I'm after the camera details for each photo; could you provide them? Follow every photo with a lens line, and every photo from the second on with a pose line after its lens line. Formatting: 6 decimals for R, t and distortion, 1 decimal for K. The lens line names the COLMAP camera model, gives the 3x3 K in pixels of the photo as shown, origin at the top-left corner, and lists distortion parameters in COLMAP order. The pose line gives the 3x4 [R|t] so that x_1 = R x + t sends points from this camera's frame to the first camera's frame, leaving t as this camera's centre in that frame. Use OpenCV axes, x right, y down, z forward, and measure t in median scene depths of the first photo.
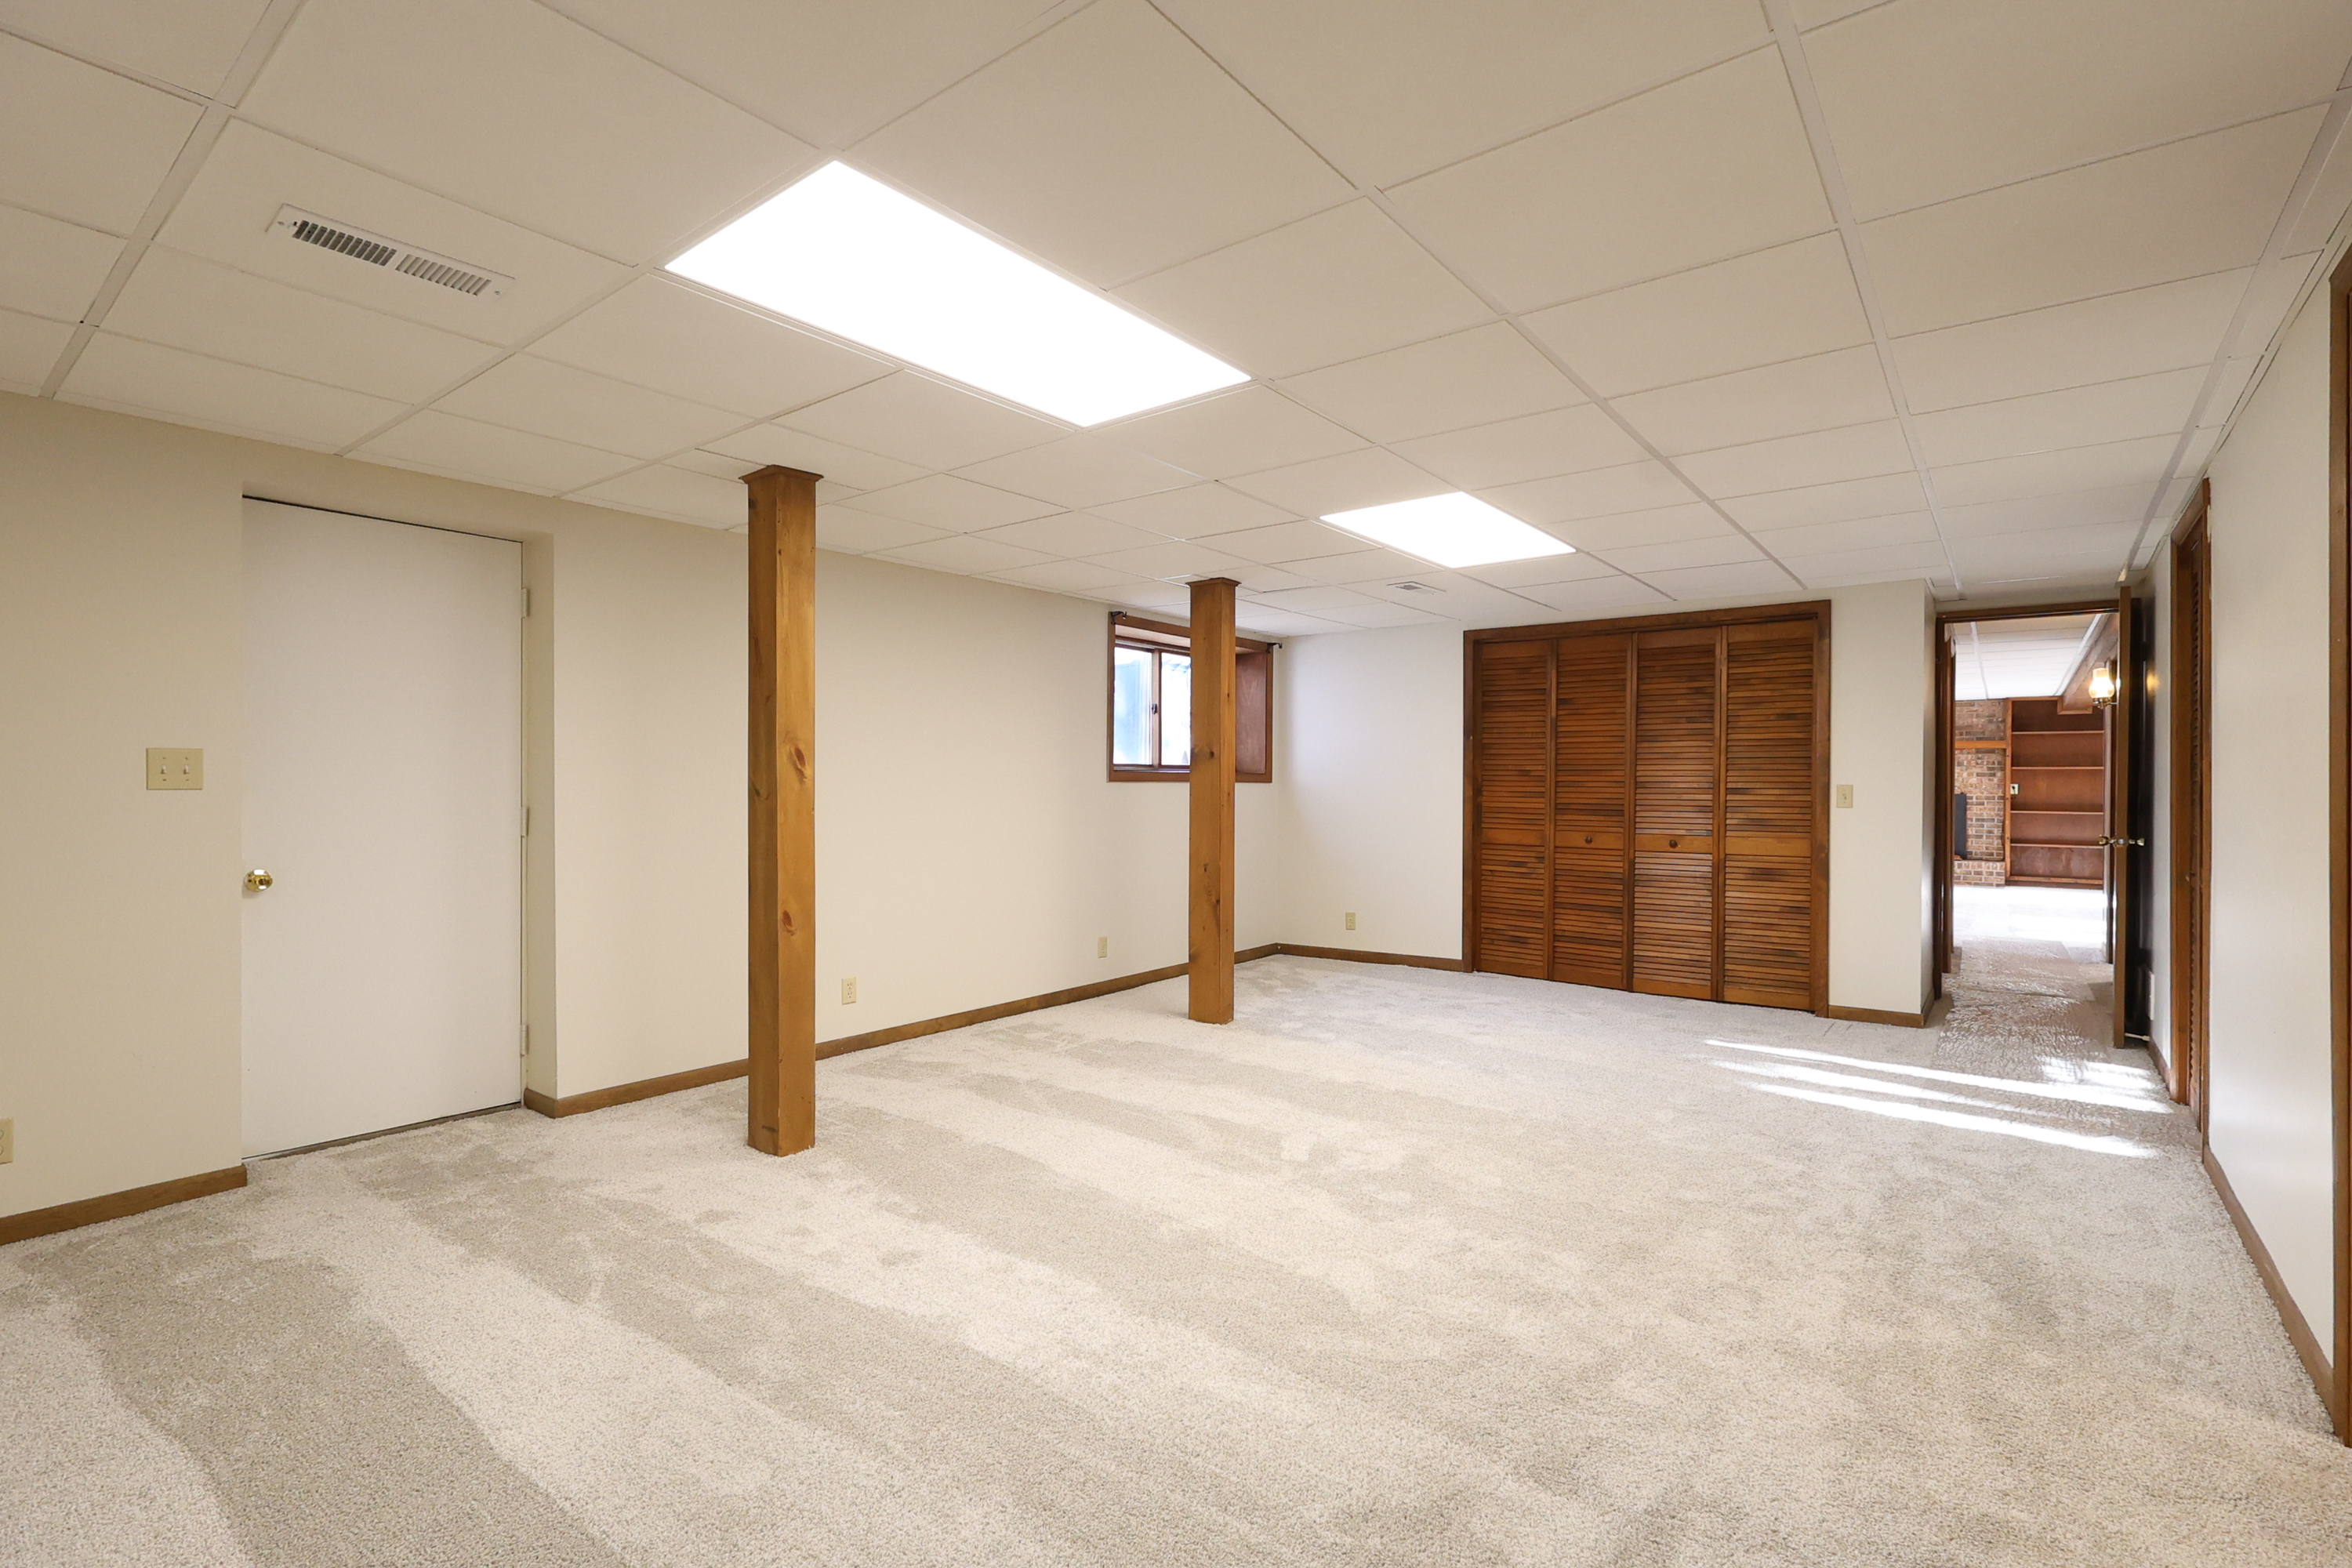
lens RADIAL K [[1068.1, 0, 1185.2], [0, 1068.1, 792.6], [0, 0, 1]] dist [-0.001403, -0.000170]
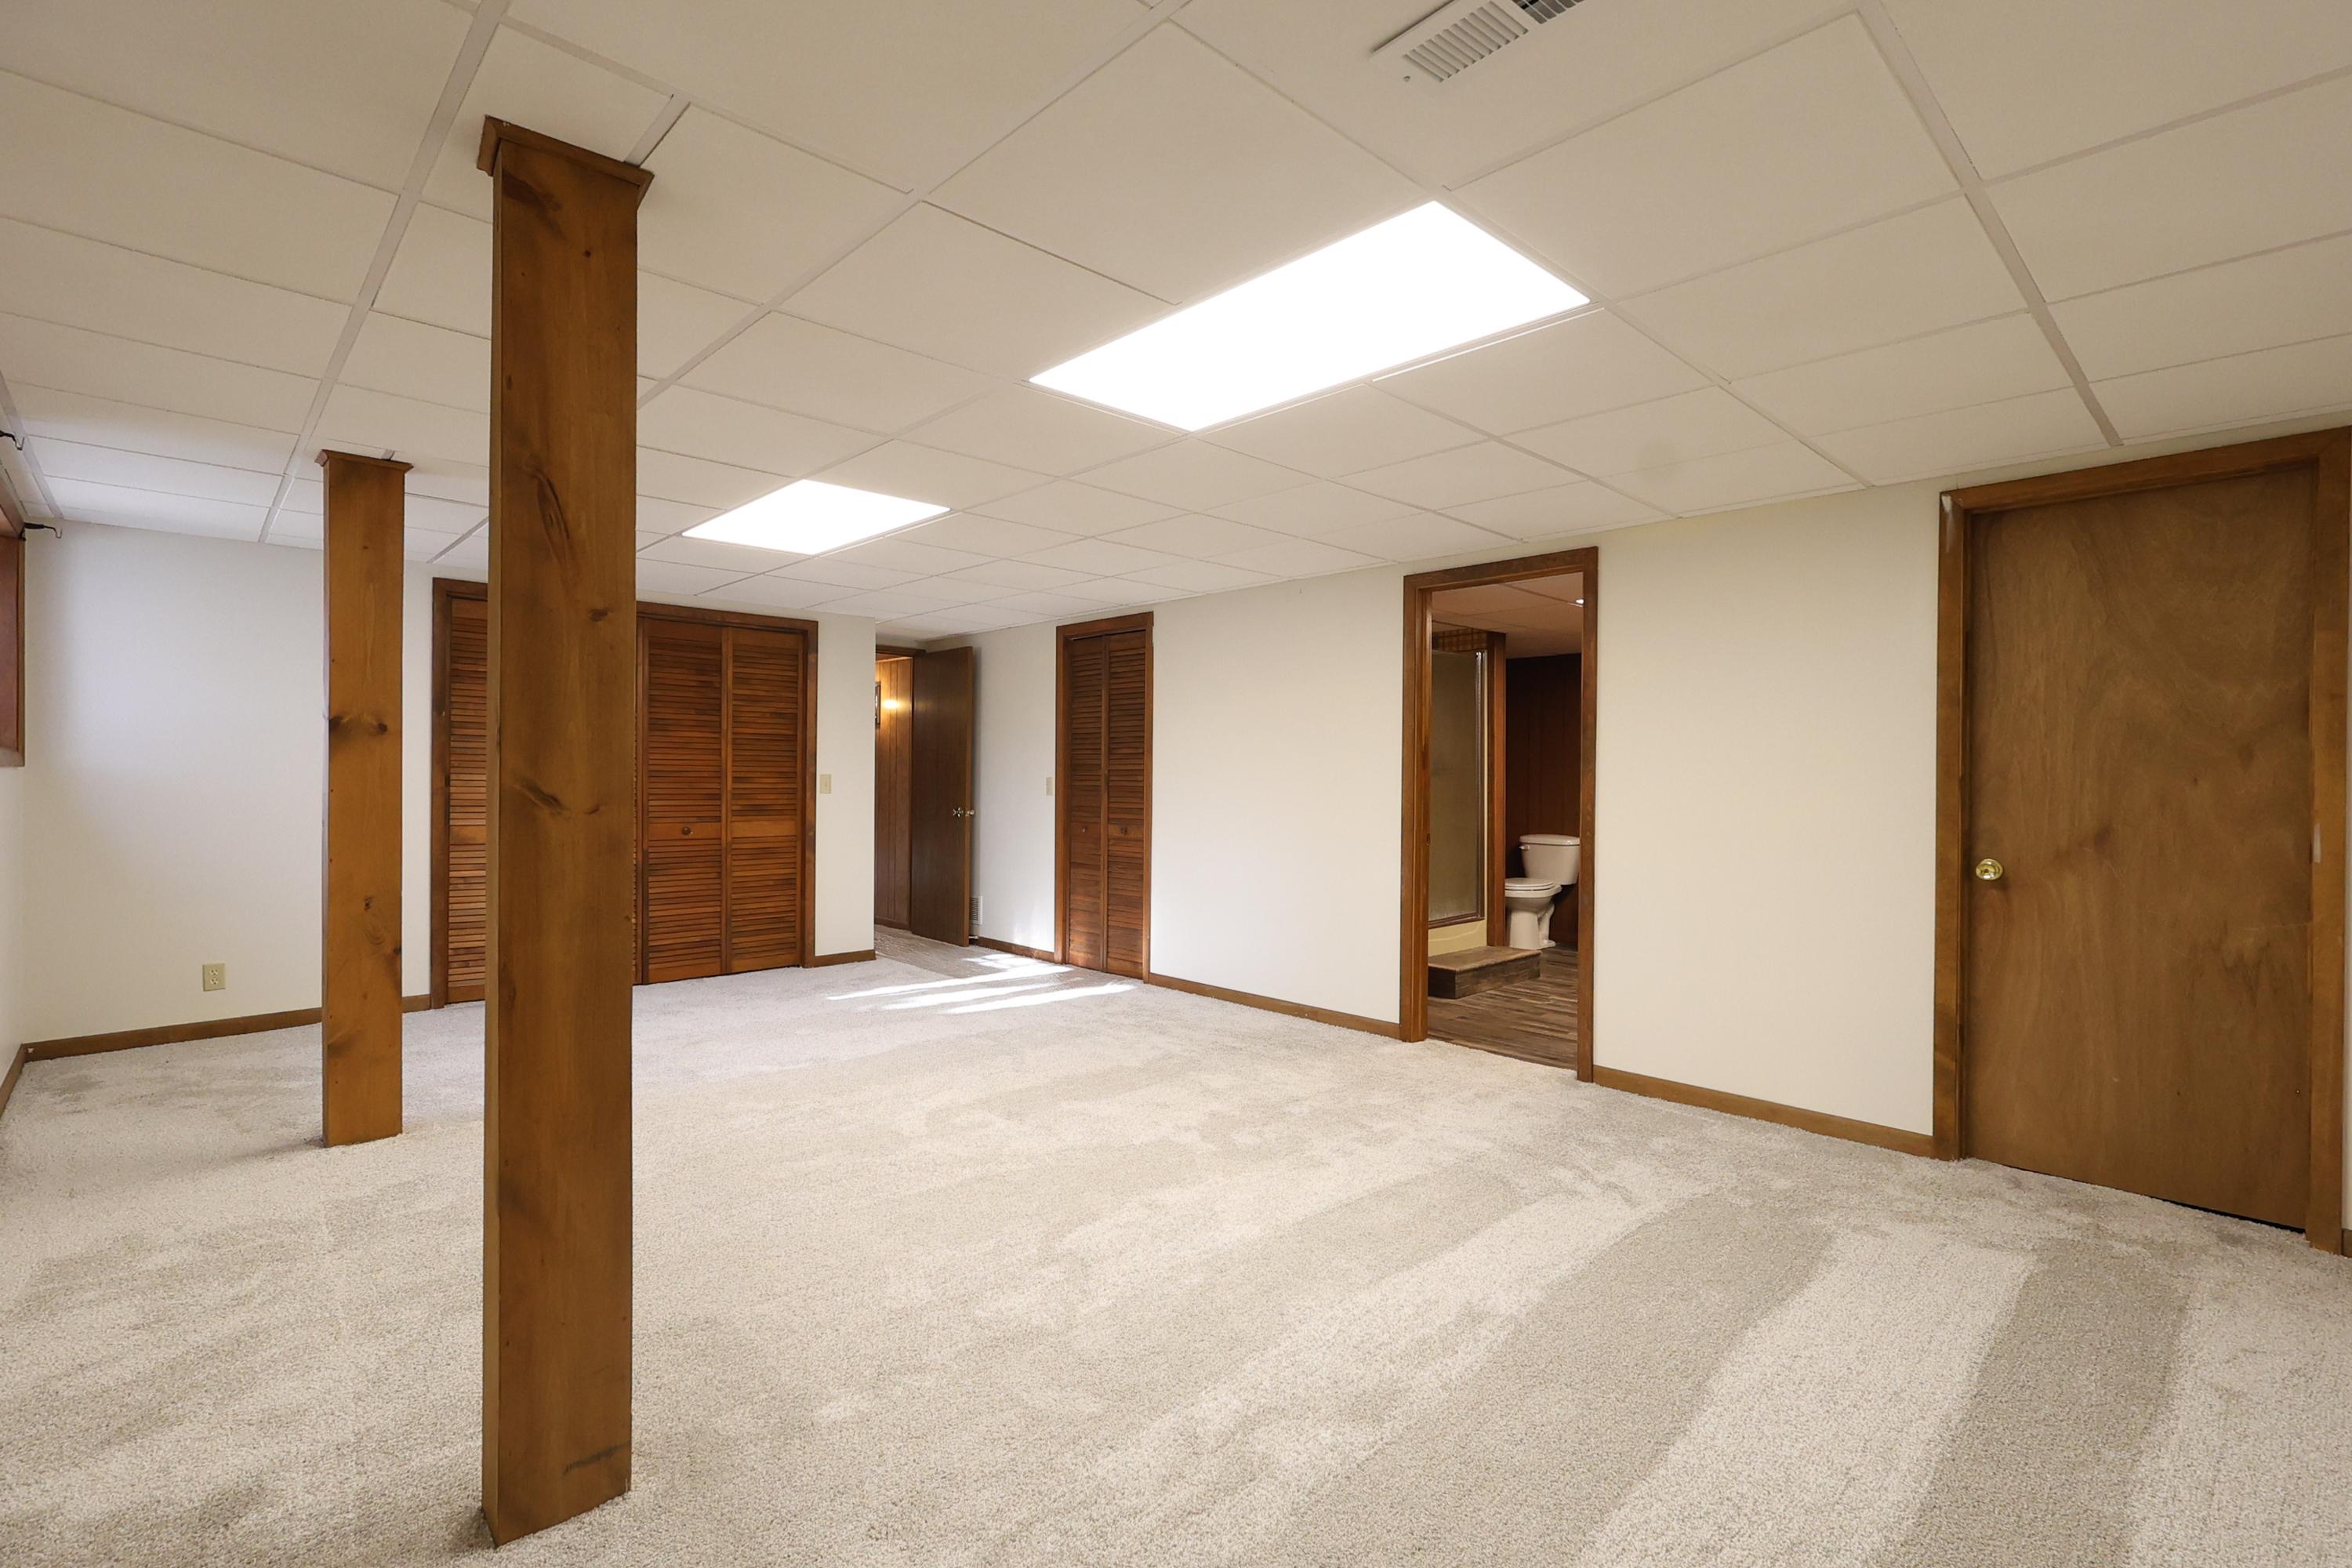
lens RADIAL K [[1068.5, 0, 1168.0], [0, 1068.5, 782.9], [0, 0, 1]] dist [0.010800, -0.006040]
pose [[0.172411, -0.007131, 0.984999, -0.513669], [-0.000925, 0.999972, 0.007401, -0.007110], [-0.985025, -0.002188, 0.172399, 0.391008]]
